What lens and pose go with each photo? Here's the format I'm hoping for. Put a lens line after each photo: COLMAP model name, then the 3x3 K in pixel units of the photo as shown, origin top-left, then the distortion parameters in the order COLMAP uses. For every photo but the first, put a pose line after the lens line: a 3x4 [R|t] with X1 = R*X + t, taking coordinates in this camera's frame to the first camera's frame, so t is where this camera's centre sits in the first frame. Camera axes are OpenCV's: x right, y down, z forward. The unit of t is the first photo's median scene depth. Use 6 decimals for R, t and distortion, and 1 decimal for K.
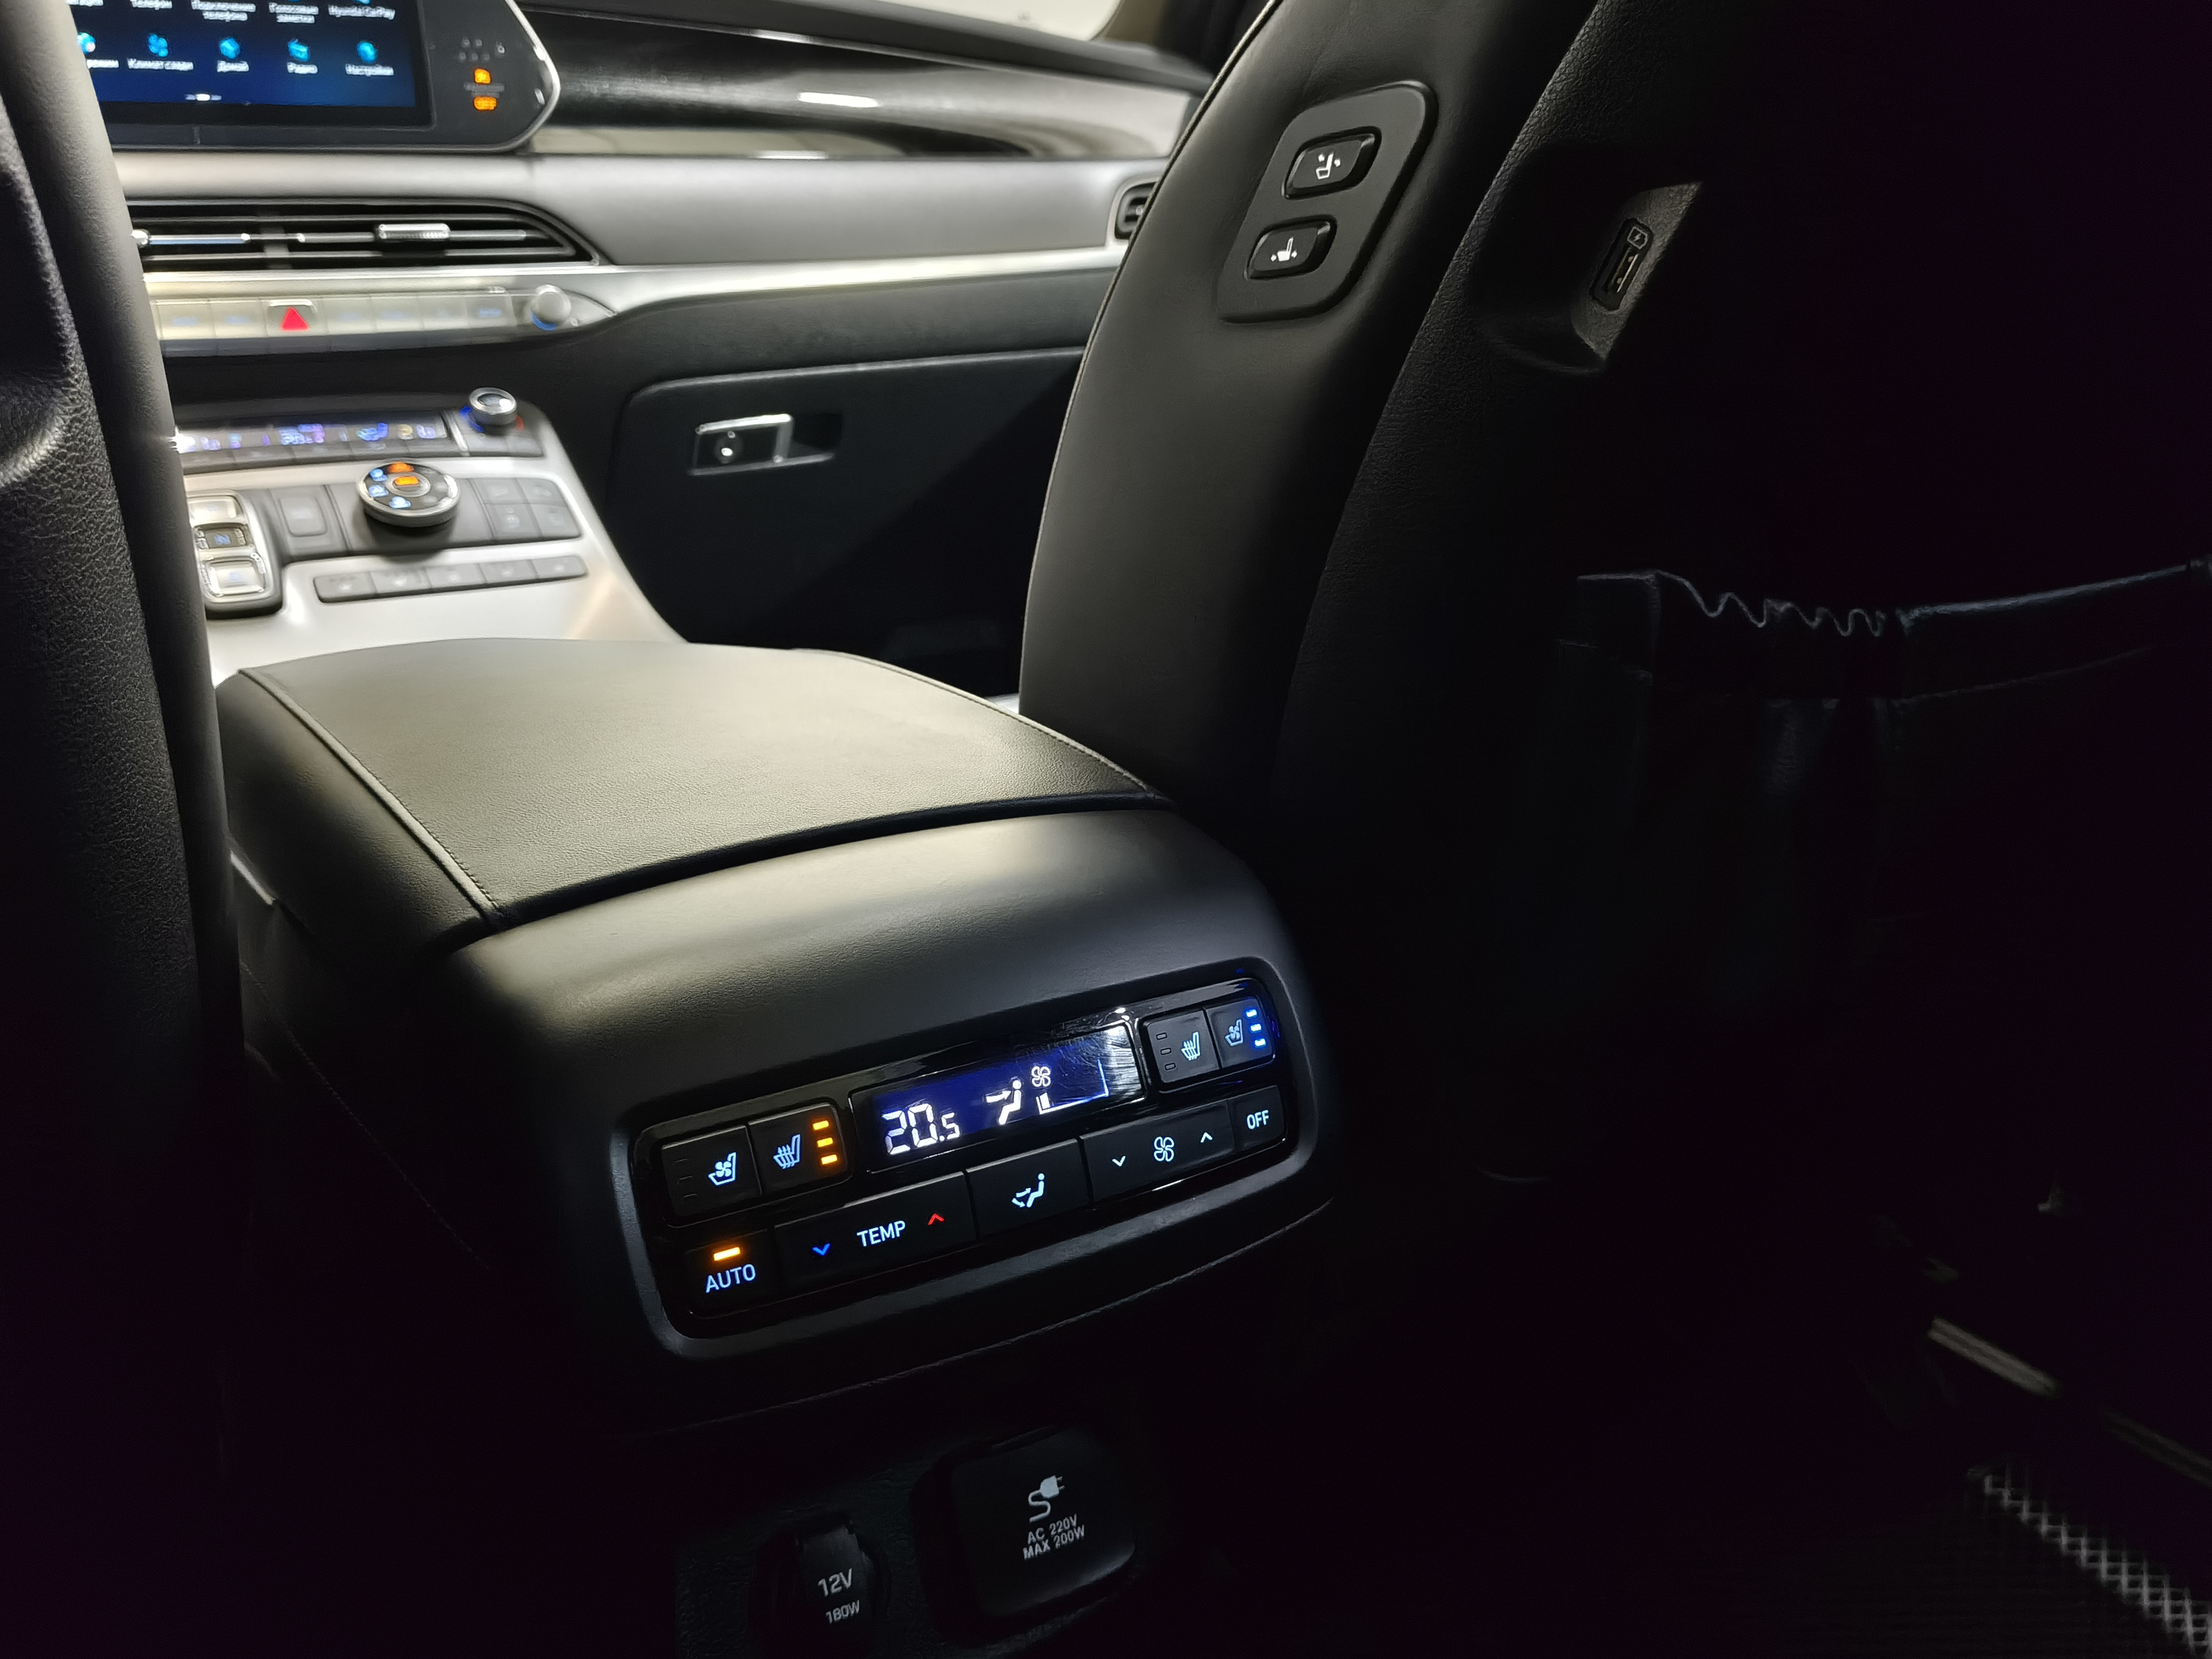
lens RADIAL K [[1832.7, 0, 1090.8], [0, 1832.7, 825.7], [0, 0, 1]] dist [0.048229, -0.063642]
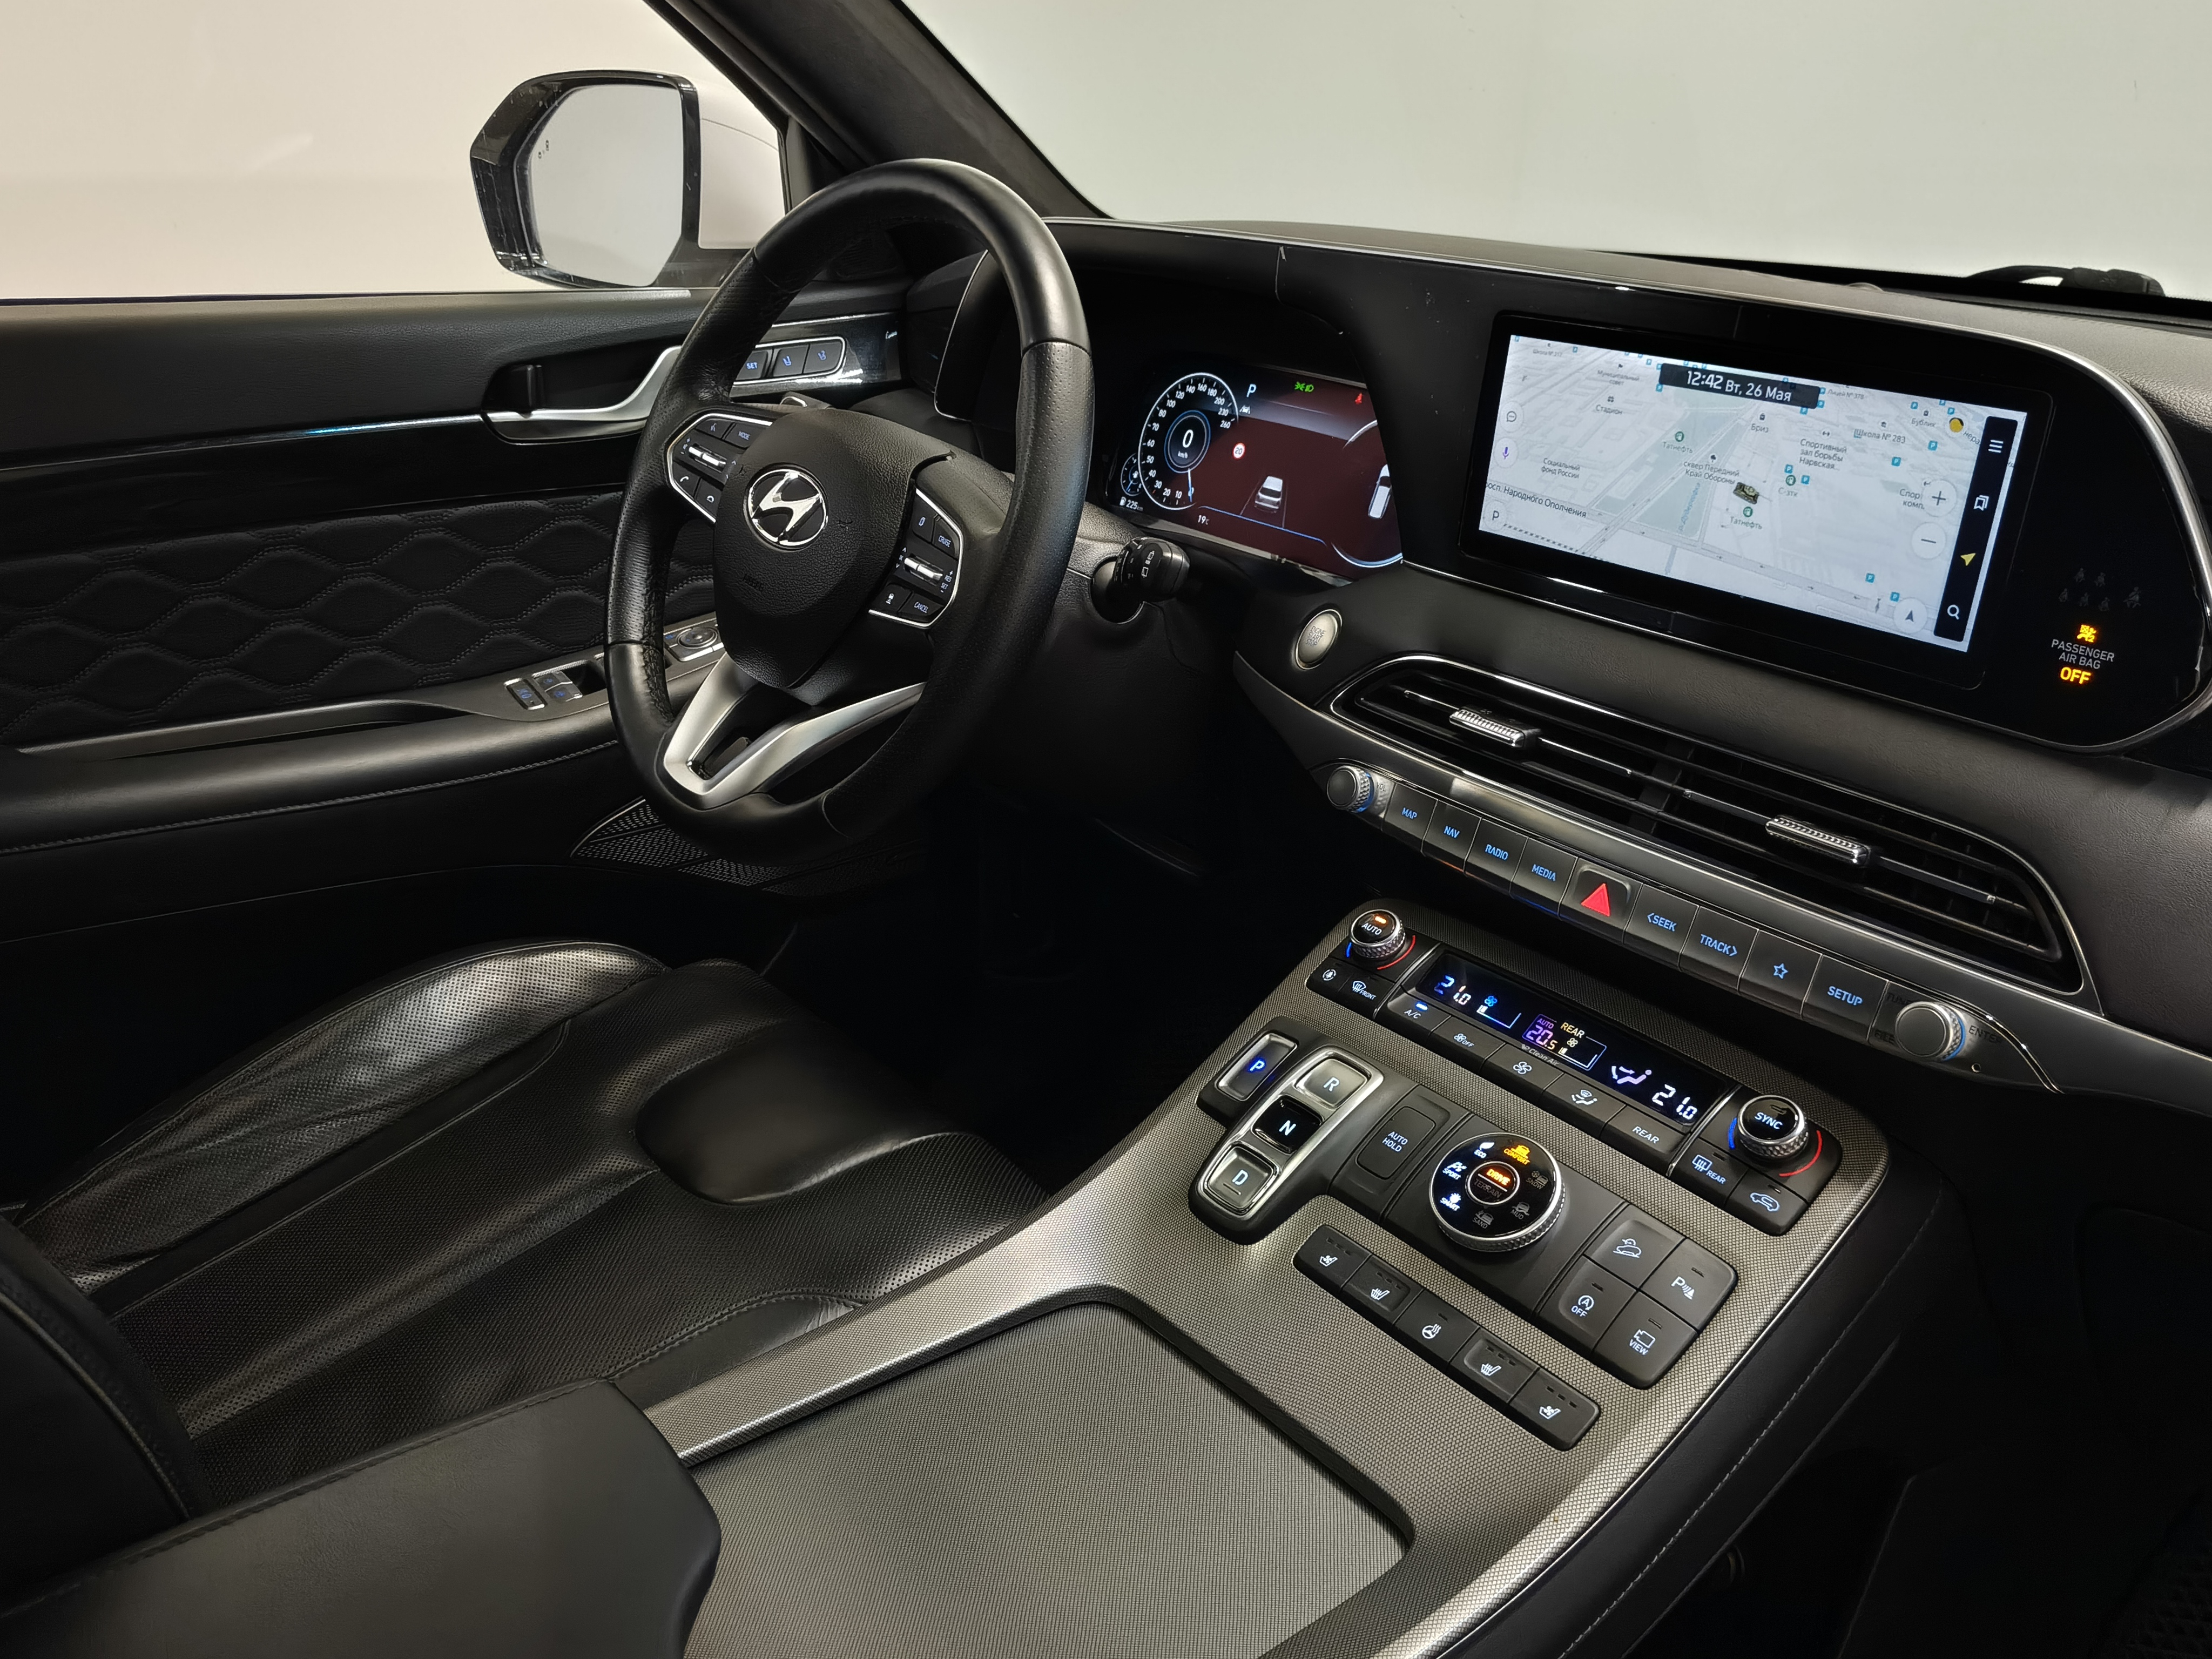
lens RADIAL K [[1832.7, 0, 1090.8], [0, 1832.7, 825.7], [0, 0, 1]] dist [0.048229, -0.063642]
pose [[0.129473, 0.392716, -0.910500, 0.200111], [-0.318871, 0.885946, 0.336781, -0.478574], [0.938913, 0.246728, 0.239932, 0.618818]]
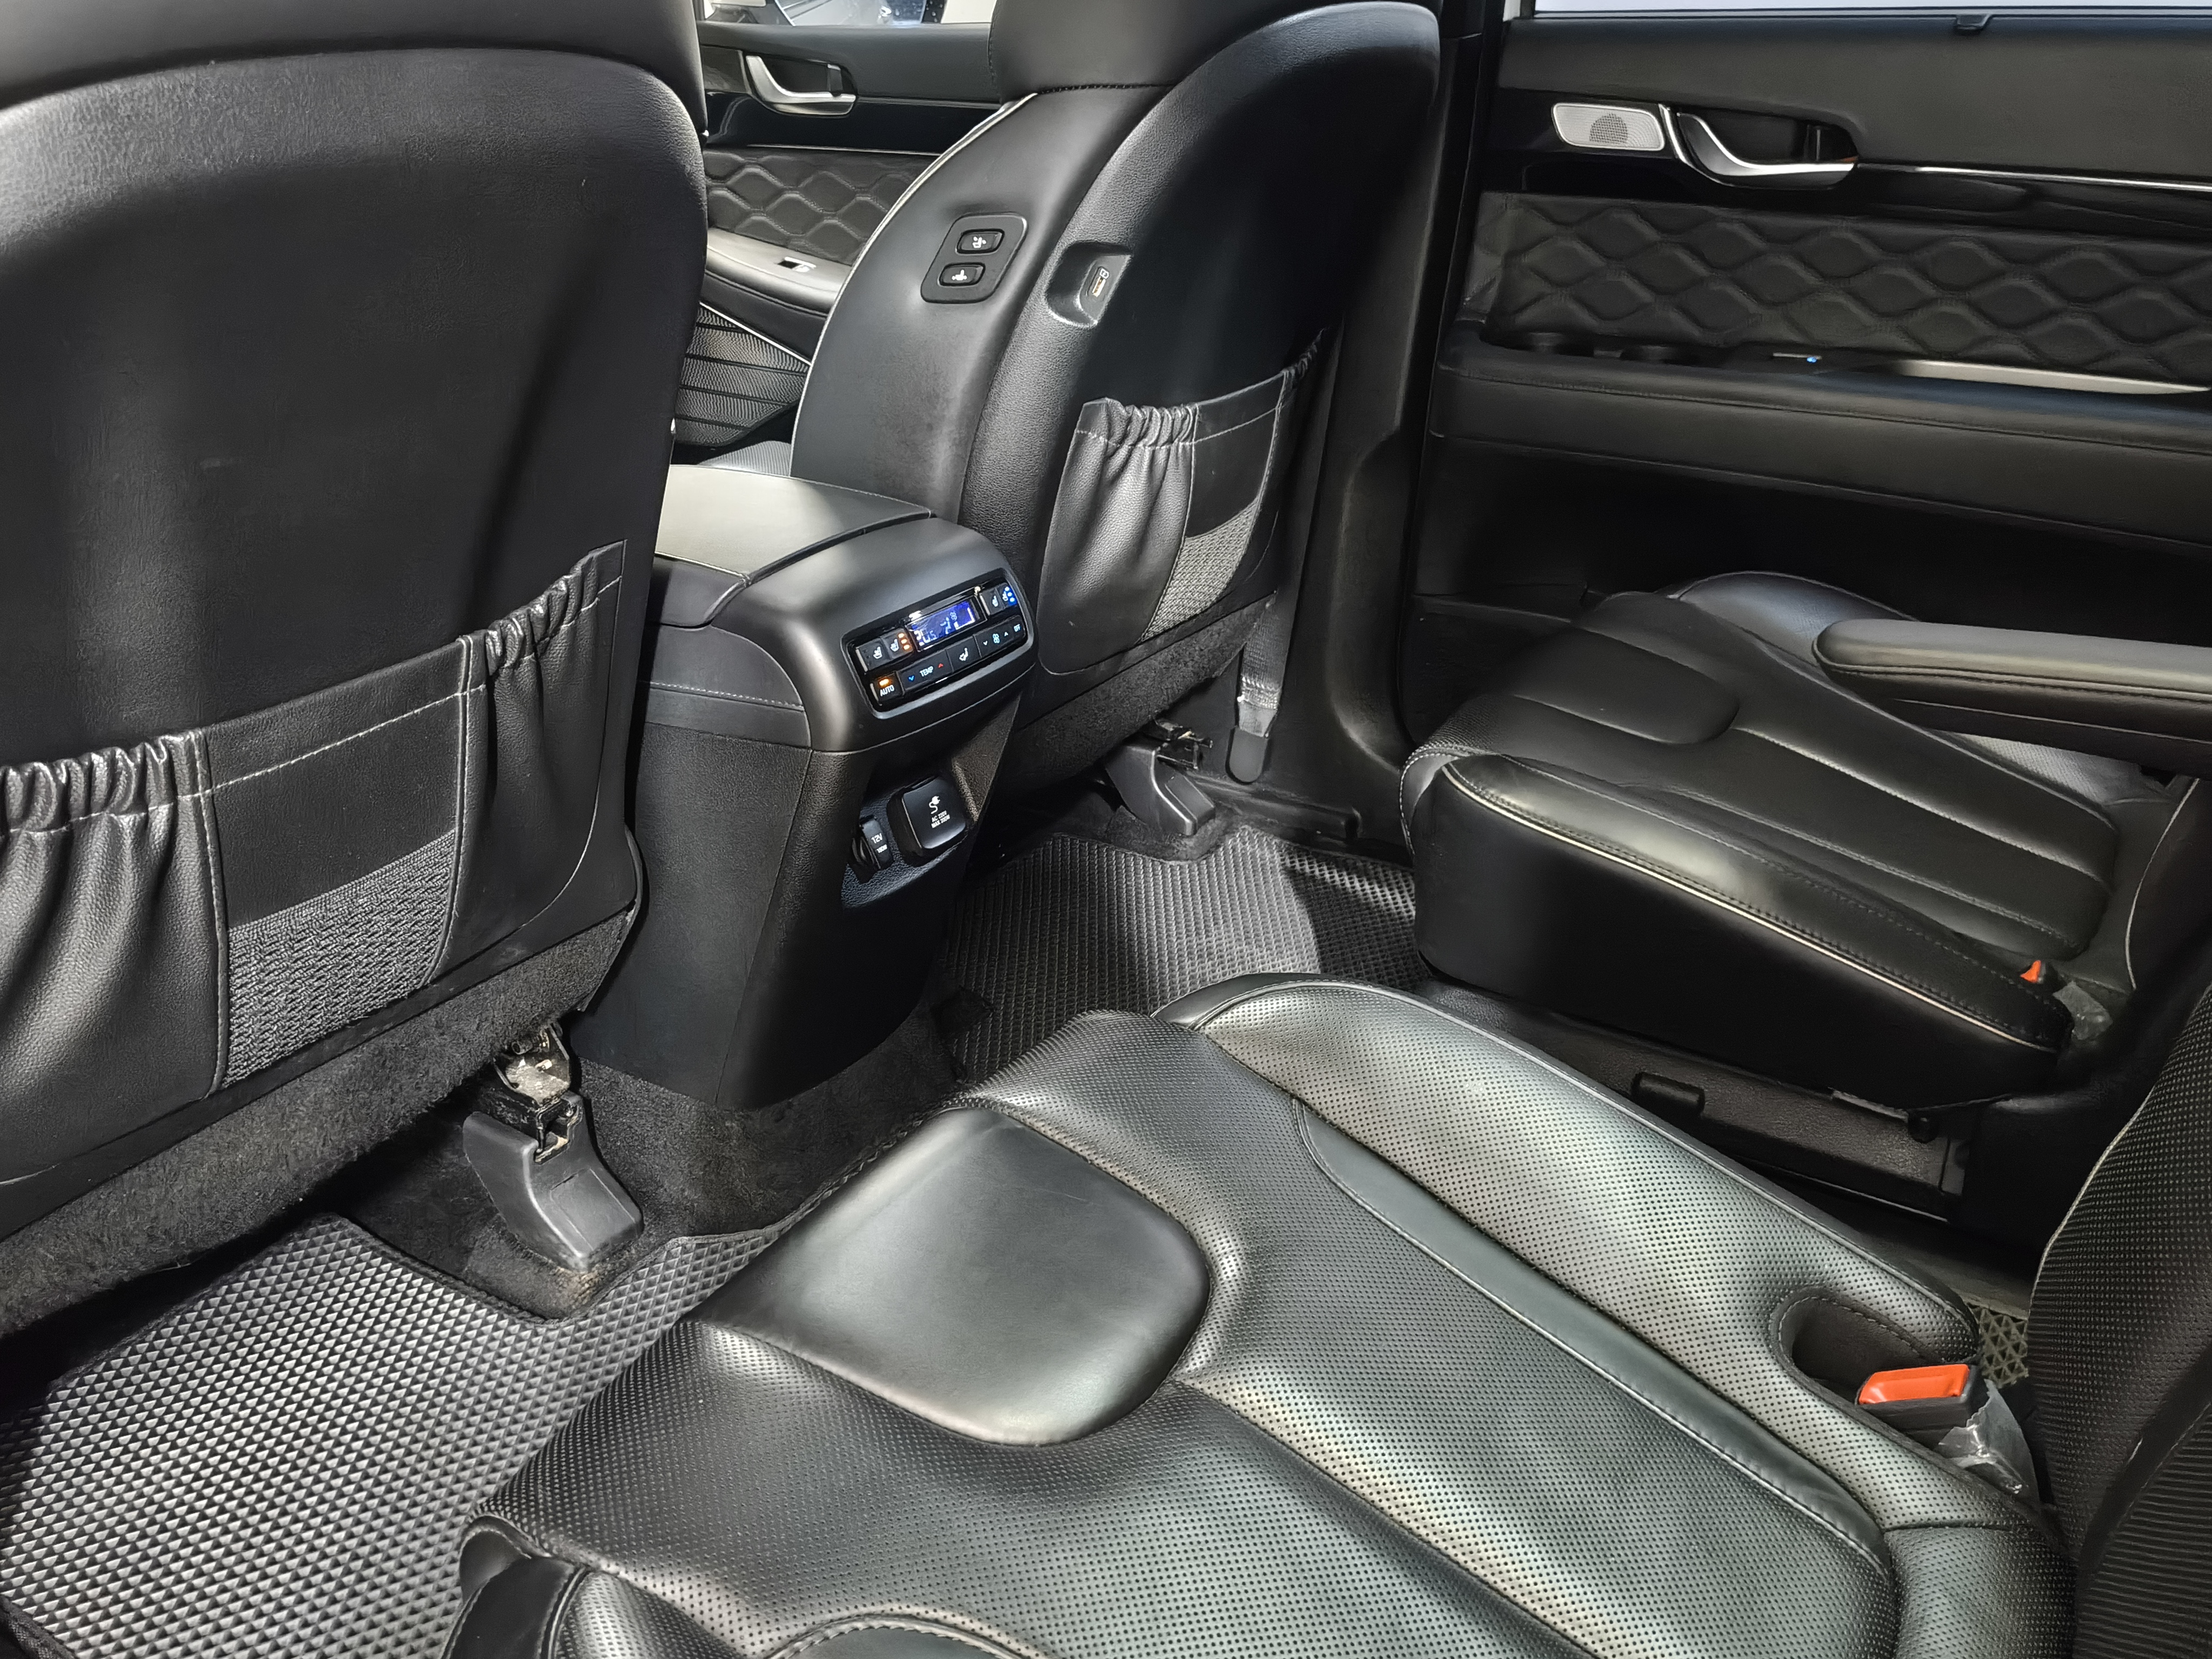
lens RADIAL K [[1832.7, 0, 1090.8], [0, 1832.7, 825.7], [0, 0, 1]] dist [0.048229, -0.063642]
pose [[0.888056, -0.169486, 0.427353, -0.434476], [0.113550, 0.981627, 0.153346, 0.021736], [-0.445491, -0.087653, 0.890985, -0.617395]]
